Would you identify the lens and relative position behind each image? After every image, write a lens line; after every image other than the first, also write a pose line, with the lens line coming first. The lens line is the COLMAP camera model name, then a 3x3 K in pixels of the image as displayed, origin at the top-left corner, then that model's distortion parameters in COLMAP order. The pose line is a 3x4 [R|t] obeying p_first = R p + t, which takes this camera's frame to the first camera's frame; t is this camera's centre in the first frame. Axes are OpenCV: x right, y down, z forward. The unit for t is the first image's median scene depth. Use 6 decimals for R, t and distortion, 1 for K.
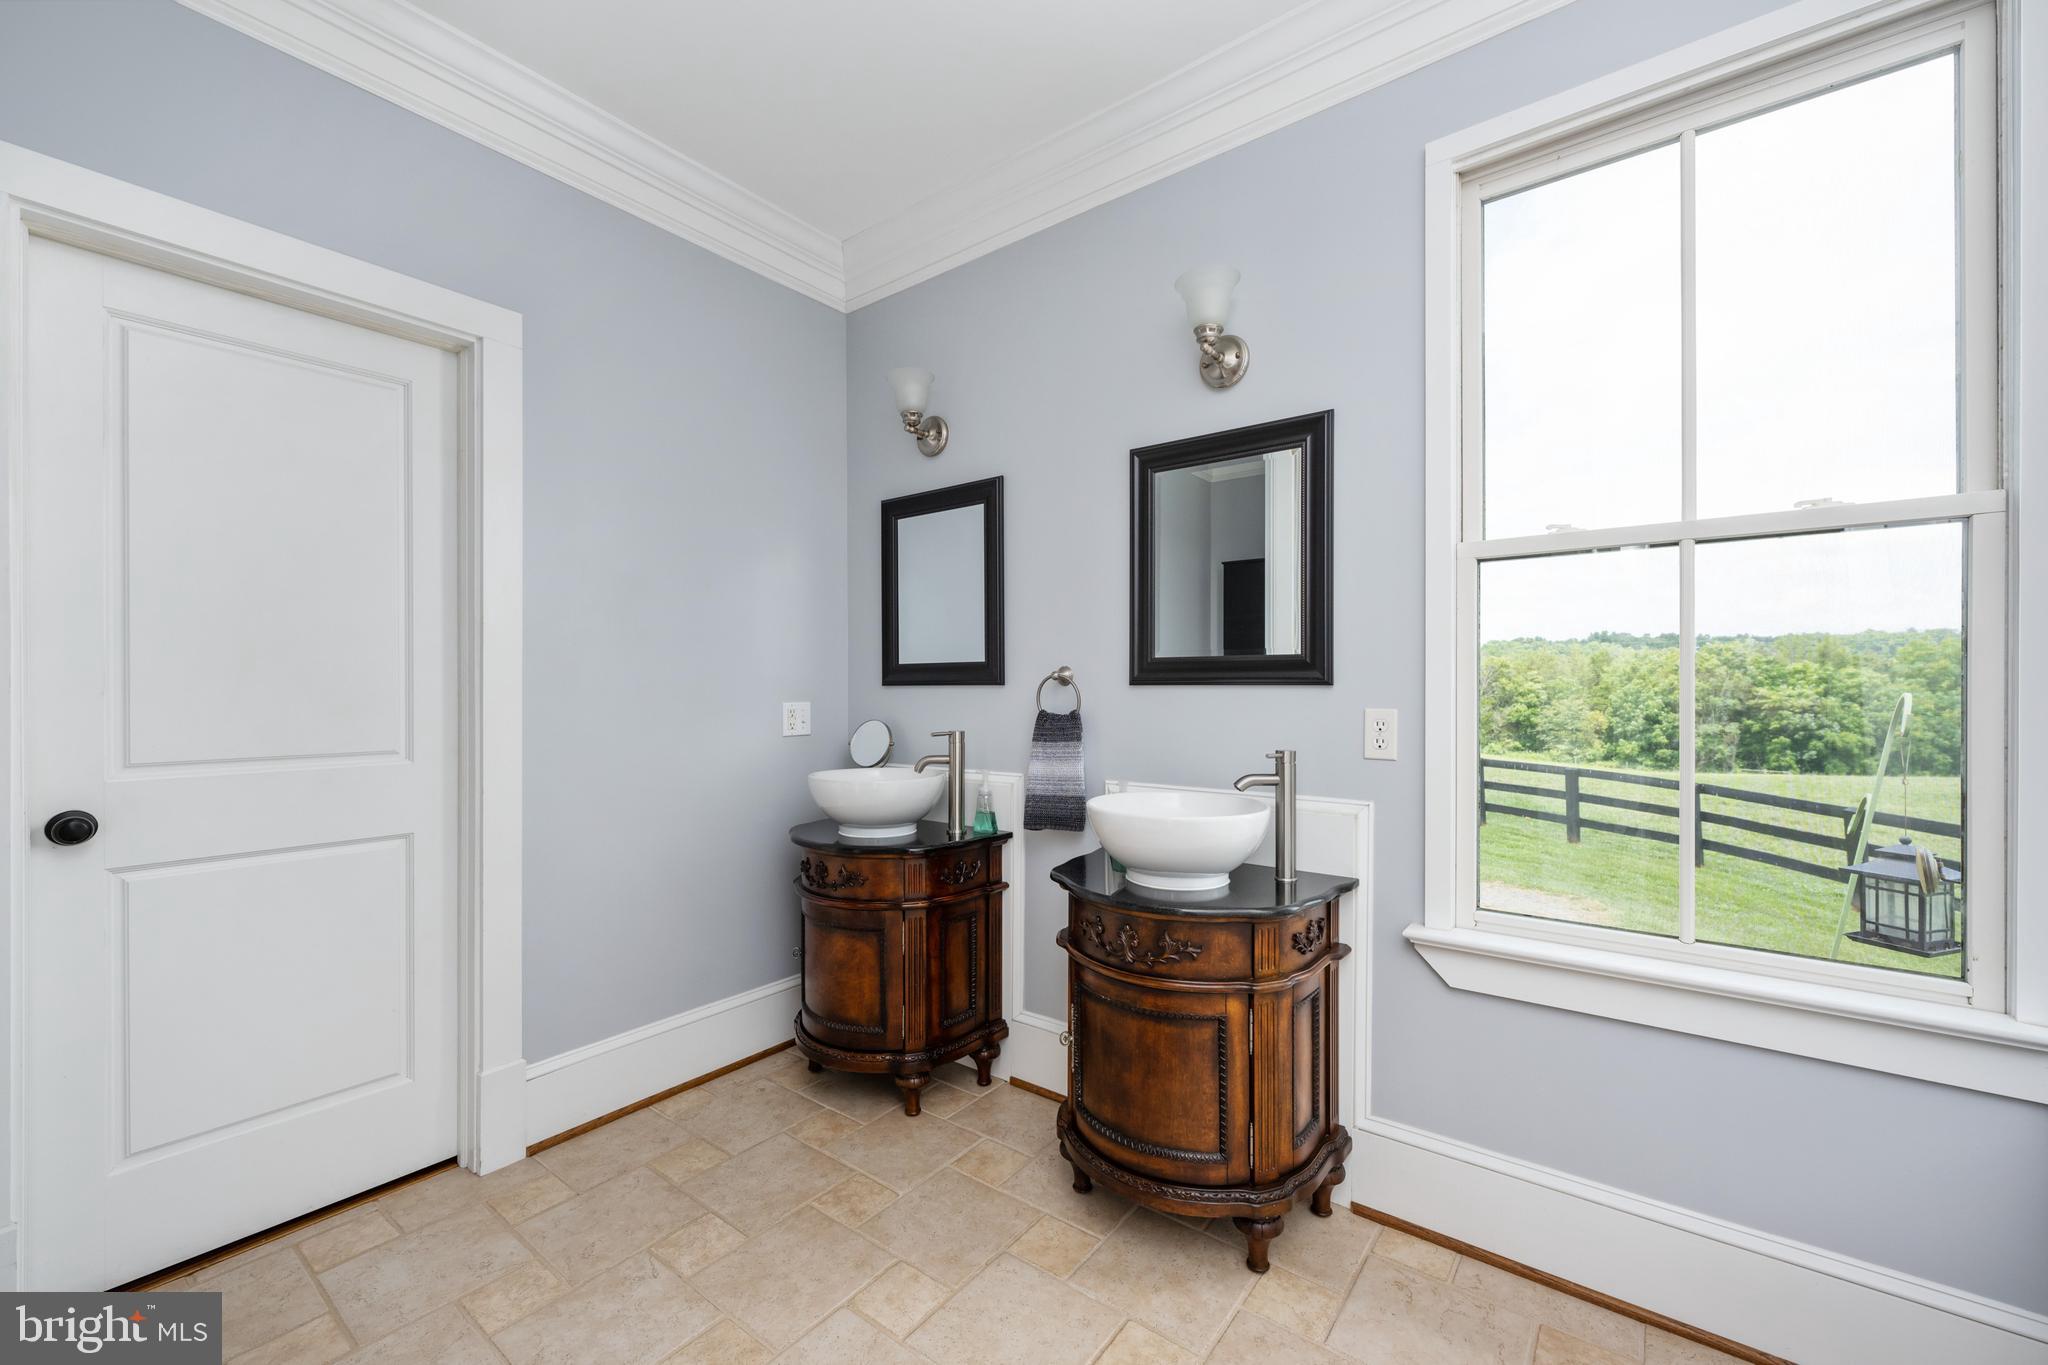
lens RADIAL K [[819.8, 0, 1028.8], [0, 819.8, 678.3], [0, 0, 1]] dist [-0.000925, -0.000199]
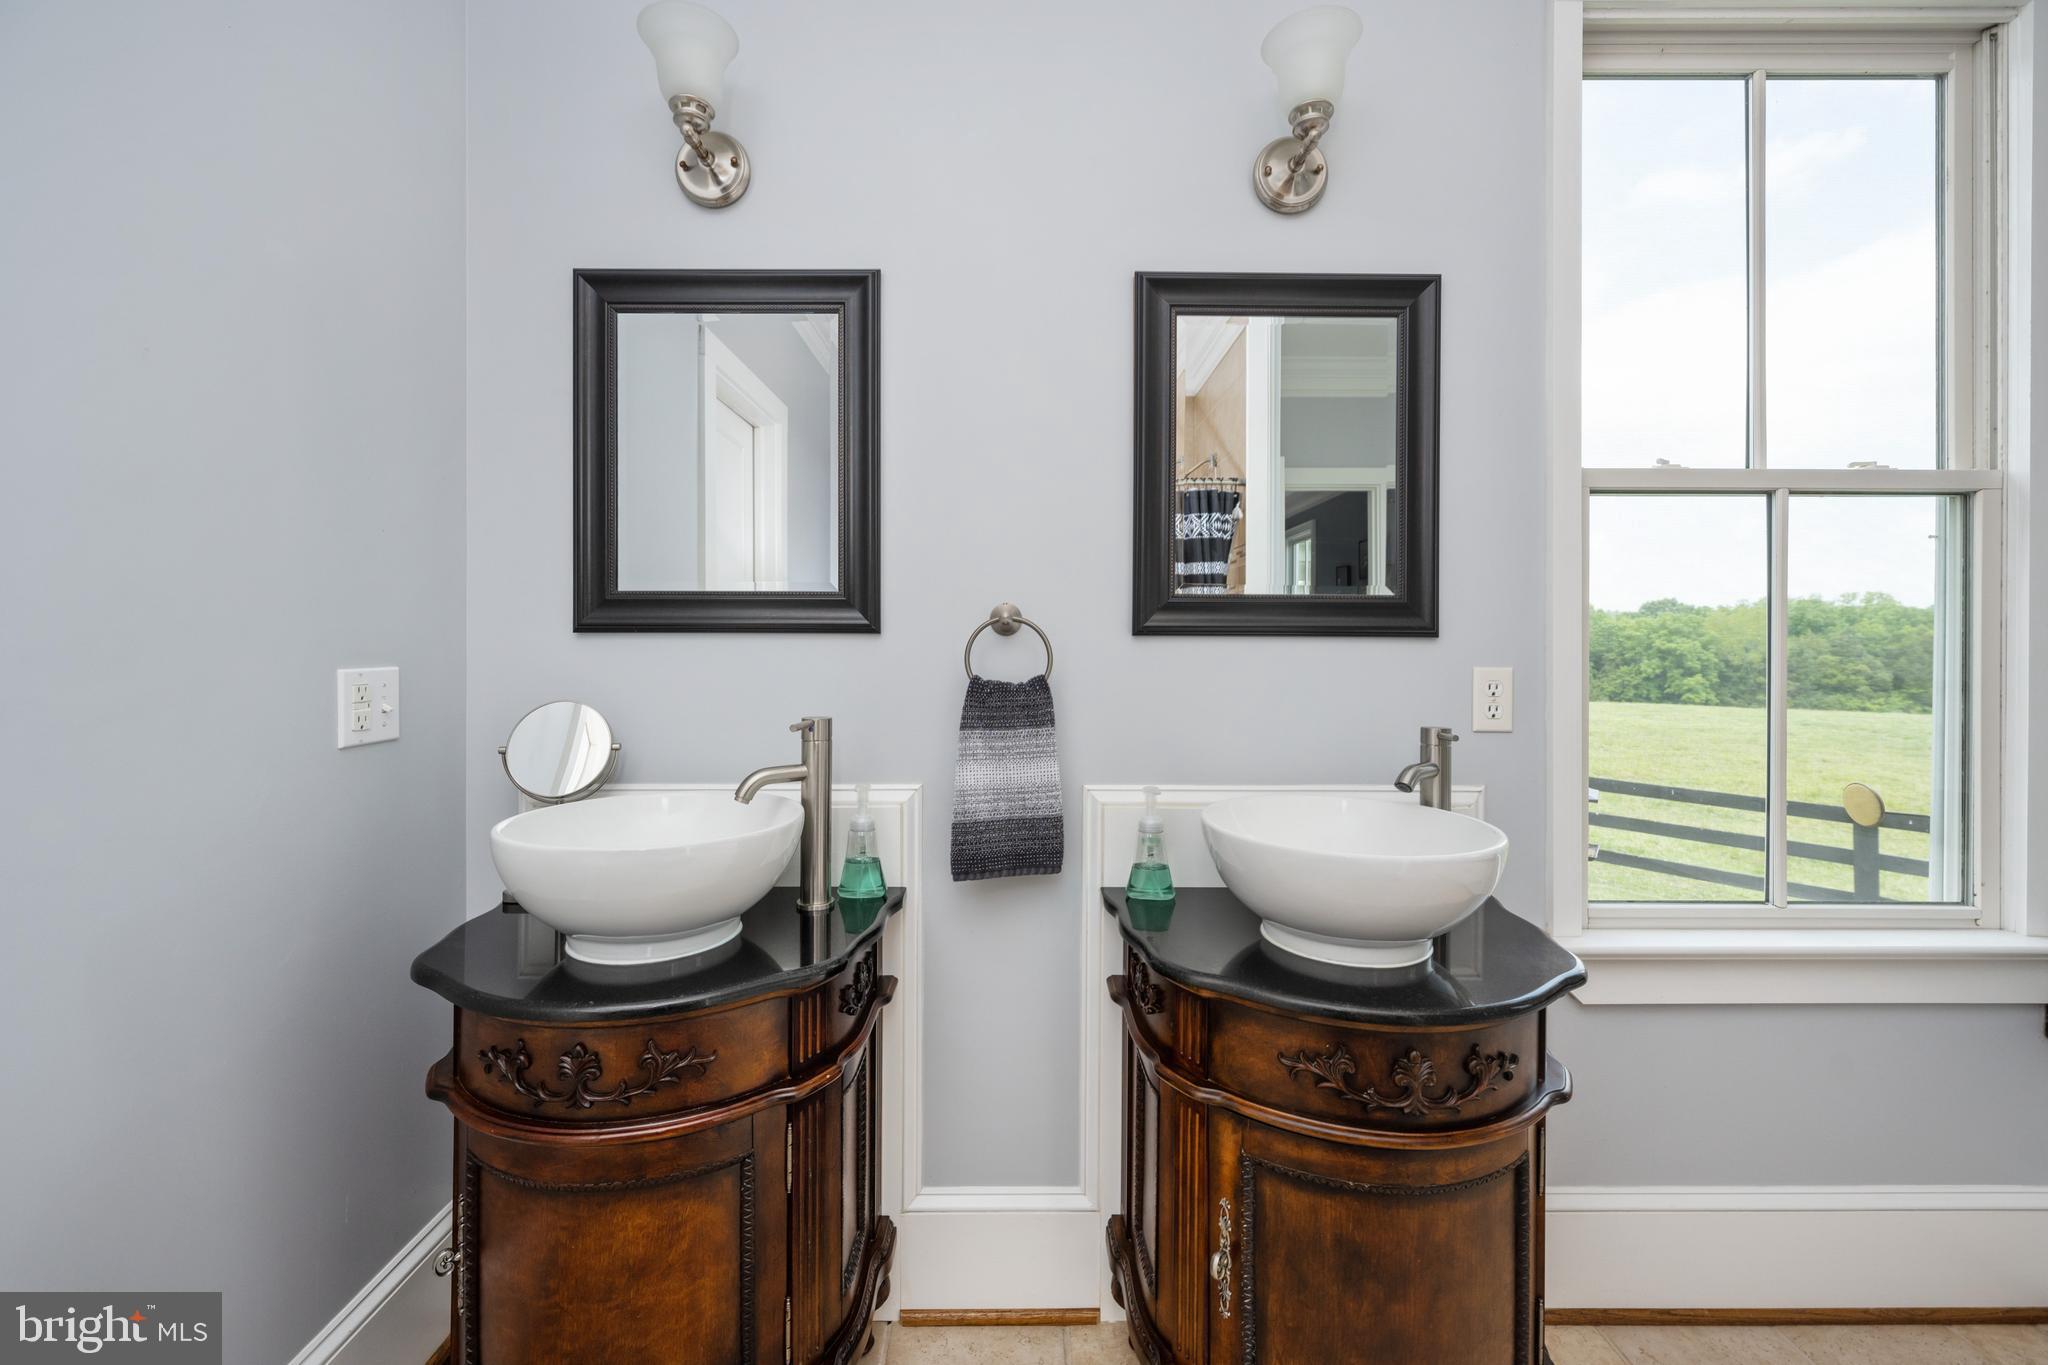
lens RADIAL K [[819.8, 0, 1030.6], [0, 819.8, 642.0], [0, 0, 1]] dist [-0.000925, -0.000199]
pose [[0.791811, 0.008098, 0.610713, -0.321142], [-0.011083, 0.999938, 0.001111, 0.013351], [-0.610666, -0.007648, 0.791851, 0.513243]]
